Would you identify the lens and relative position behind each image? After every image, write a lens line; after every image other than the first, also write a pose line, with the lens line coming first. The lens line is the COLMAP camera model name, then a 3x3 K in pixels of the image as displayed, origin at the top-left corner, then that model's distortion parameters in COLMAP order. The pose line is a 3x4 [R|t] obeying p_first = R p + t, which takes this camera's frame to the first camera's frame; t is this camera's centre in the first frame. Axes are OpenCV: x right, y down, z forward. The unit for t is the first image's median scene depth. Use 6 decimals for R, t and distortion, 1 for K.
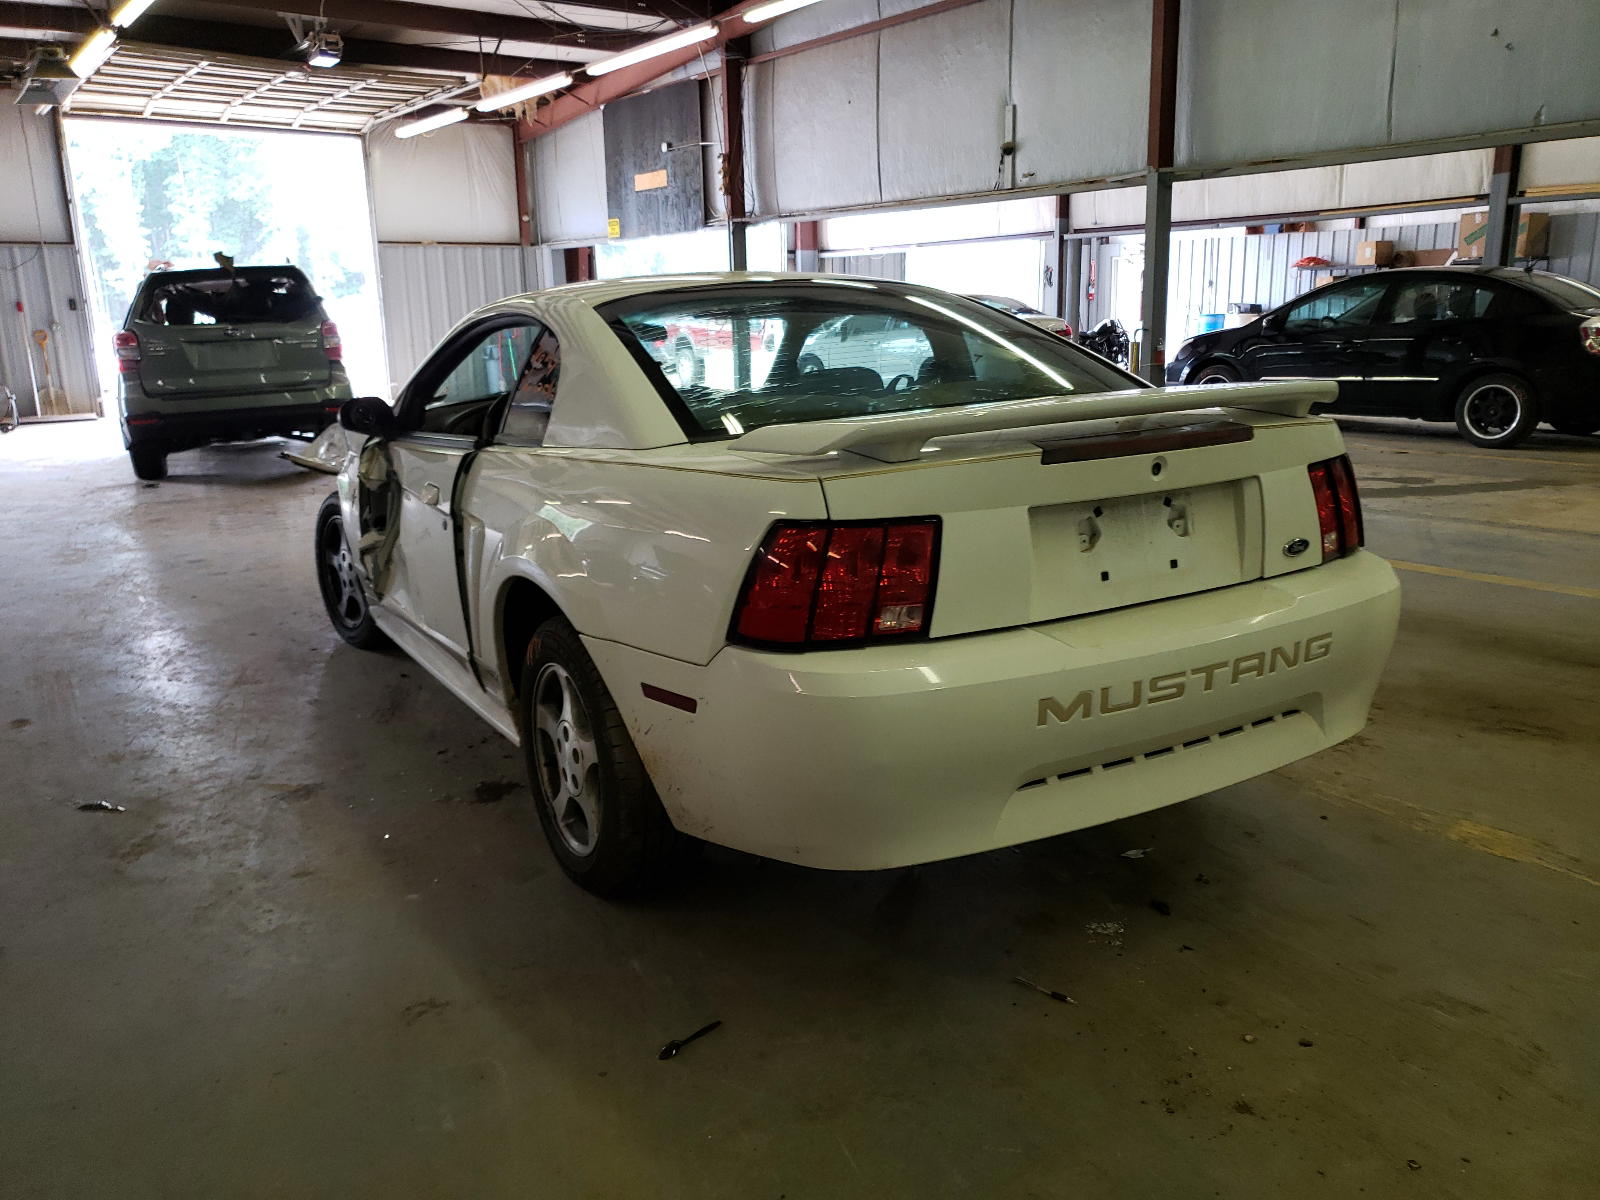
lens RADIAL K [[1260.1, 0, 801.6], [0, 1260.1, 578.4], [0, 0, 1]] dist [0.052943, -0.055137]
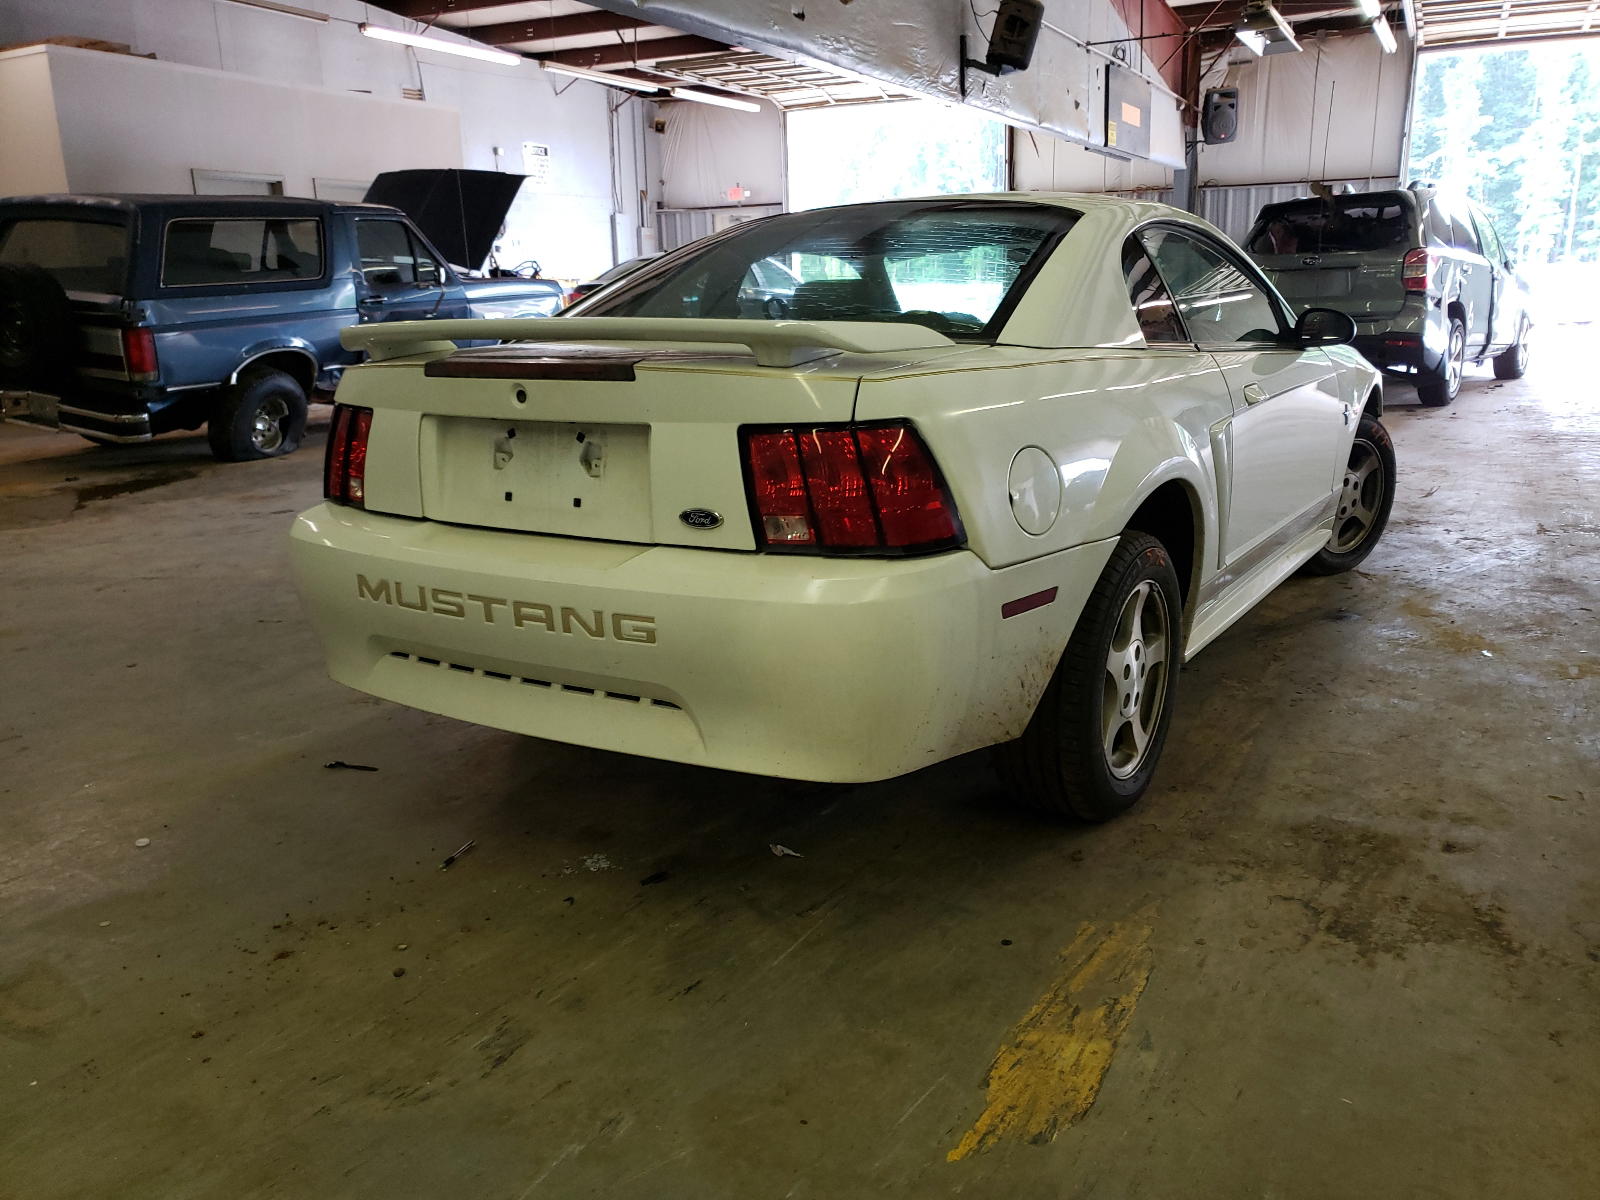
lens RADIAL K [[1260.1, 0, 801.6], [0, 1260.1, 578.4], [0, 0, 1]] dist [0.052943, -0.055137]
pose [[0.434994, 0.214031, -0.874626, 1.262519], [-0.168932, 0.973490, 0.154205, -0.136413], [0.884444, 0.080674, 0.459619, 0.746225]]
